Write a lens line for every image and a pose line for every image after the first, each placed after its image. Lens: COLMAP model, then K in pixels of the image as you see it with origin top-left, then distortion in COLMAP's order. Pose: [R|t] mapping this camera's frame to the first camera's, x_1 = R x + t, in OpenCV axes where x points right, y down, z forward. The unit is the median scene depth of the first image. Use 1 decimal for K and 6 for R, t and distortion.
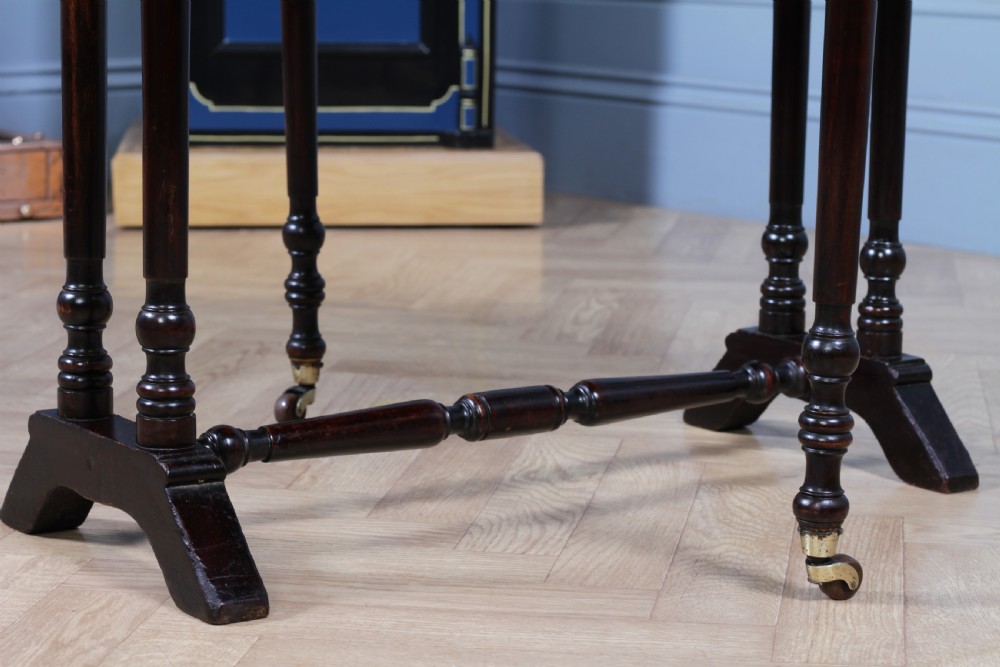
lens RADIAL K [[2395.3, 0, 500.0], [0, 2395.3, 333.5], [0, 0, 1]] dist [-0.073554, -0.288865]
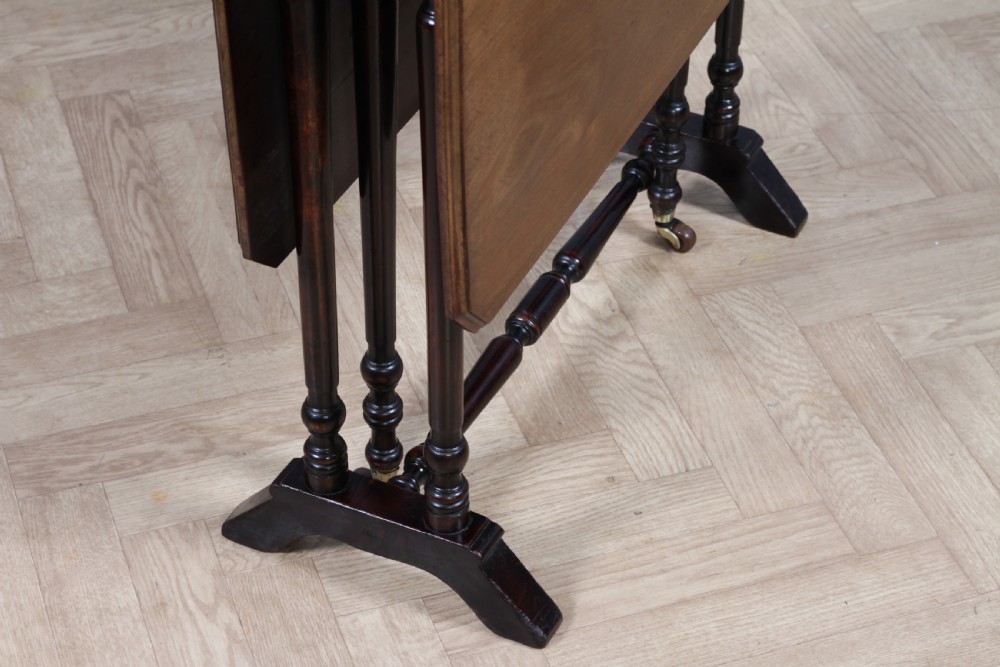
lens RADIAL K [[2386.4, 0, 500.0], [0, 2386.4, 333.5], [0, 0, 1]] dist [-0.070117, -0.312463]
pose [[0.884722, -0.299466, 0.357192, -0.516479], [0.076610, 0.849313, 0.522301, -0.652365], [-0.459780, -0.434727, 0.774348, 0.046314]]
